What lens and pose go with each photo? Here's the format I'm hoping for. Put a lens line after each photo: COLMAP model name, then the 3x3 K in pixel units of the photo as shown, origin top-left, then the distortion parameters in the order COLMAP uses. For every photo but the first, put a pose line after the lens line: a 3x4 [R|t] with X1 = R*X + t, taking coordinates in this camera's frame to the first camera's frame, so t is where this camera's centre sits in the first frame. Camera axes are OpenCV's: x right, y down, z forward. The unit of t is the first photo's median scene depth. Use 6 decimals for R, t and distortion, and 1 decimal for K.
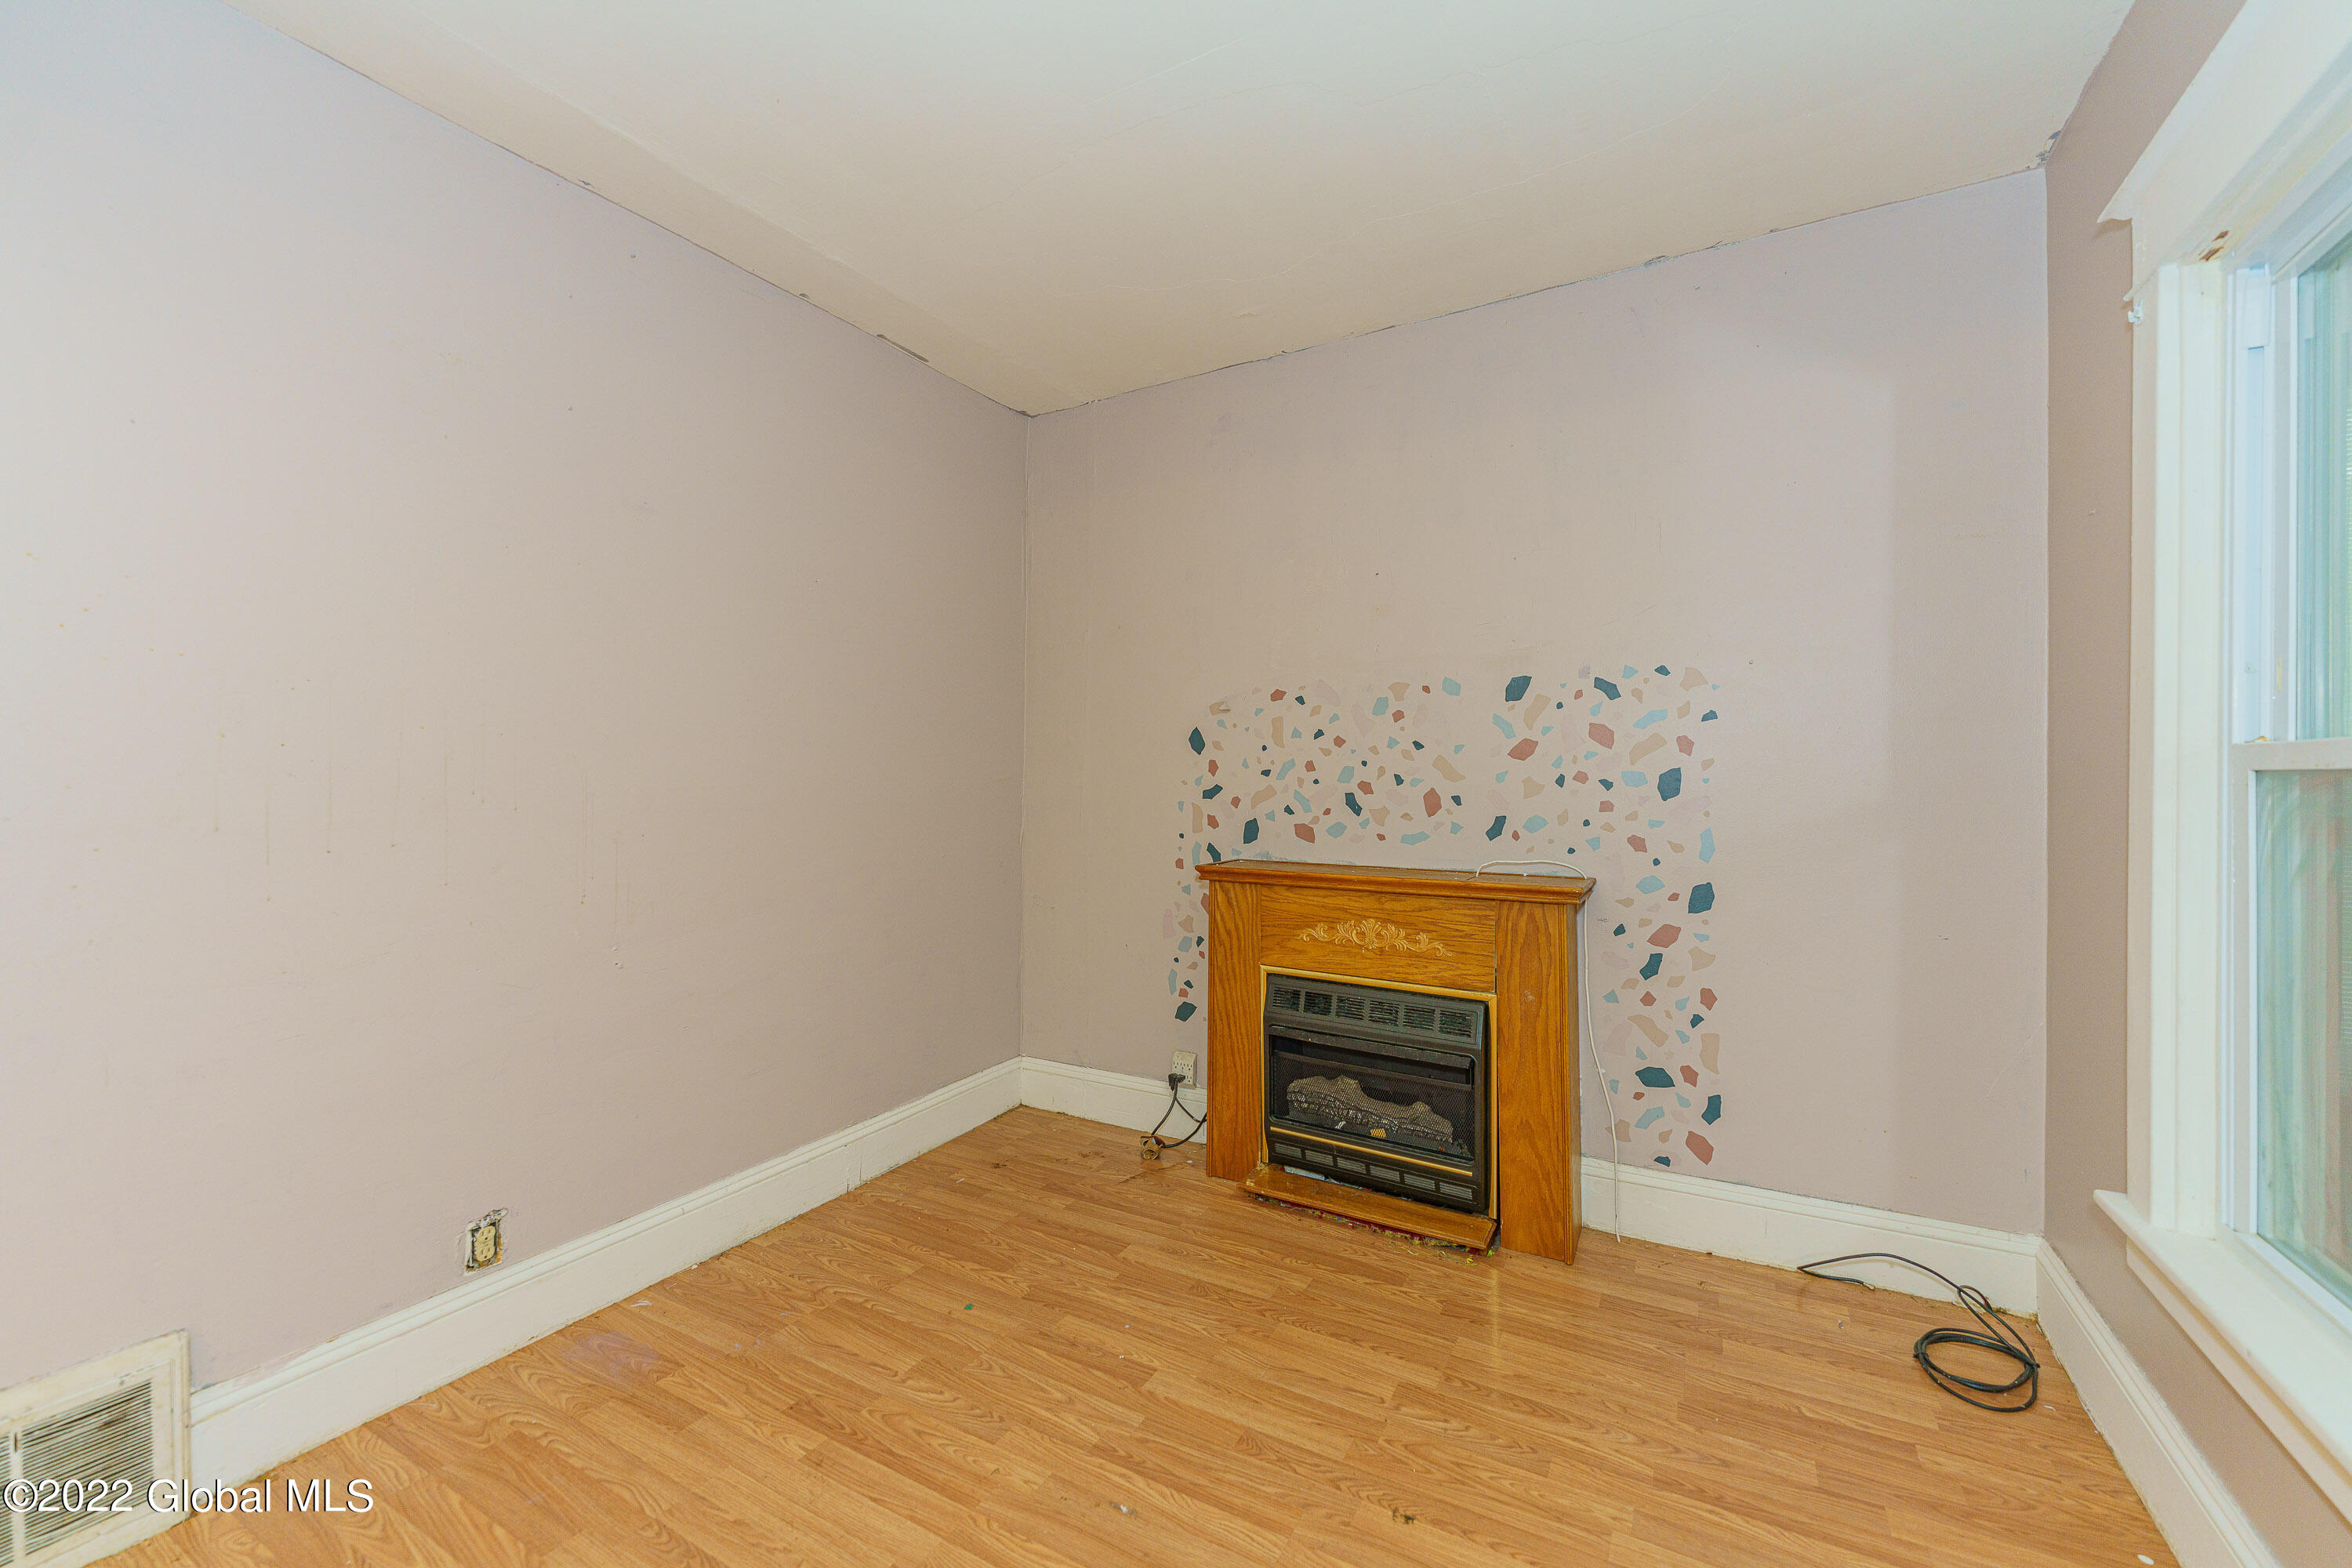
lens RADIAL K [[933.5, 0, 1179.3], [0, 933.5, 779.2], [0, 0, 1]] dist [0.001143, -0.000403]
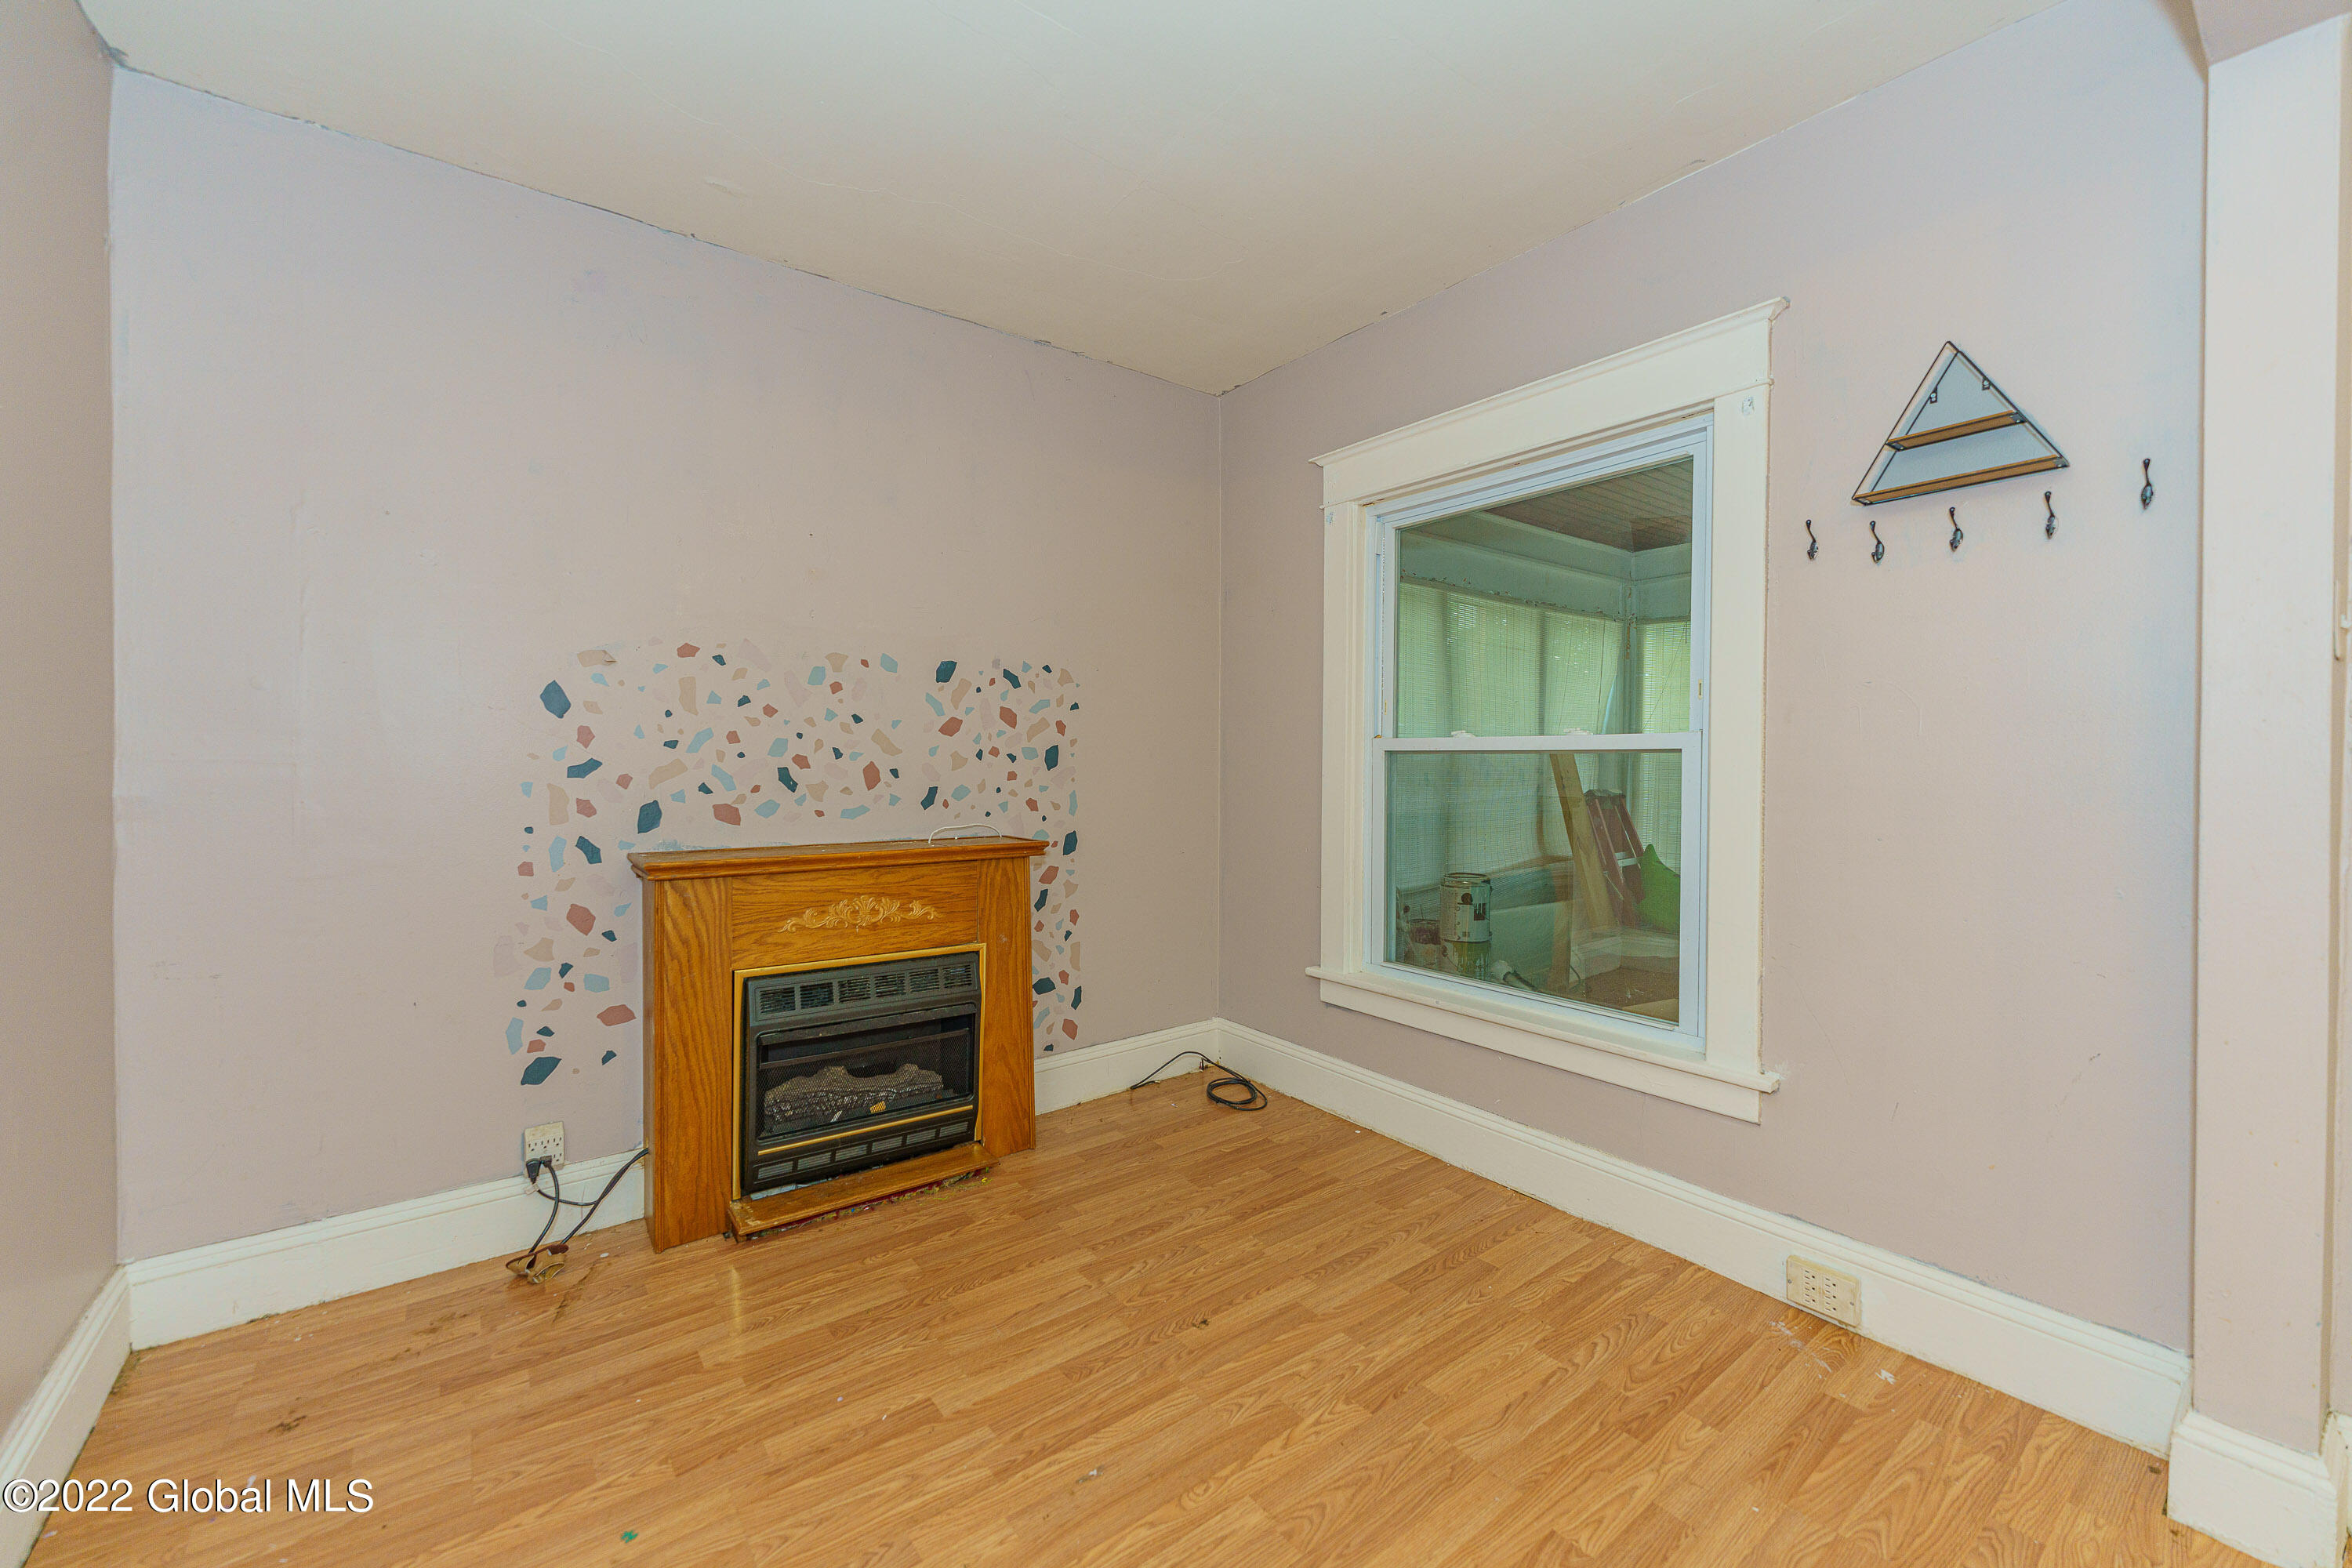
lens RADIAL K [[933.5, 0, 1169.8], [0, 933.5, 776.1], [0, 0, 1]] dist [0.001143, -0.000403]
pose [[0.395911, -0.019348, 0.918085, -0.592254], [-0.003296, 0.999742, 0.022490, 0.001524], [-0.918283, -0.011930, 0.395744, 0.334723]]
